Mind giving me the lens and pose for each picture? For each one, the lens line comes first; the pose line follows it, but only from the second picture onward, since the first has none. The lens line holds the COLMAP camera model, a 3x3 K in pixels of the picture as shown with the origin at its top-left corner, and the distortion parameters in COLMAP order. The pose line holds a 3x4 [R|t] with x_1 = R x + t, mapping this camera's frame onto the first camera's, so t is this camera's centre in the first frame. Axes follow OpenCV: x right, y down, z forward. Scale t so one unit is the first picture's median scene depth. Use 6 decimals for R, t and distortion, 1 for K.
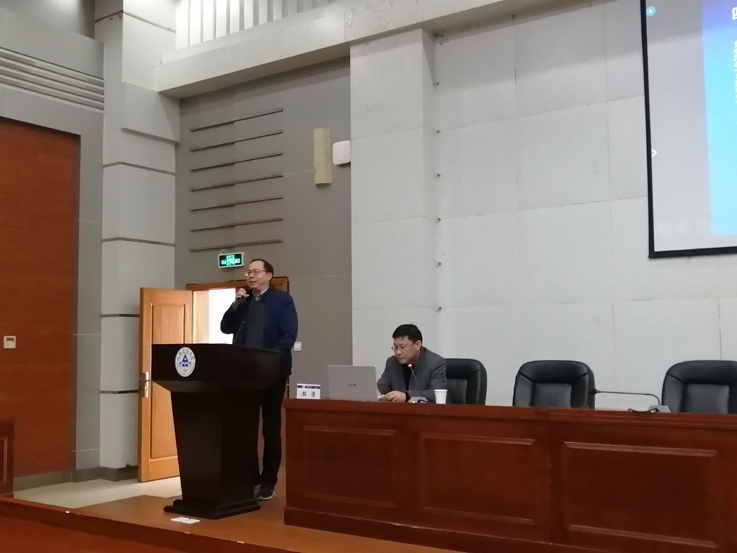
lens RADIAL K [[851.5, 0, 364.9], [0, 851.5, 288.5], [0, 0, 1]] dist [0.033318, 0.000000]
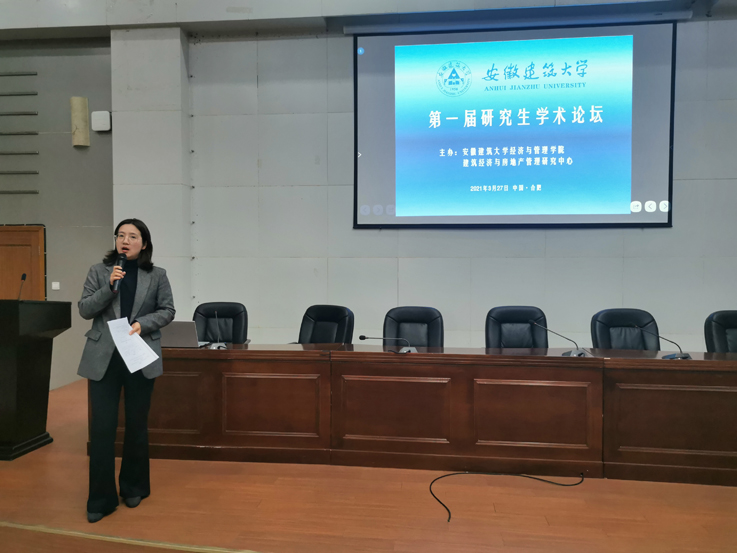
lens RADIAL K [[569.9, 0, 377.7], [0, 569.9, 277.9], [0, 0, 1]] dist [0.051081, -0.023072]
pose [[0.873904, -0.002003, 0.486095, -0.090981], [-0.042971, 0.995758, 0.081357, -0.029015], [-0.484196, -0.091986, 0.870111, 0.116834]]
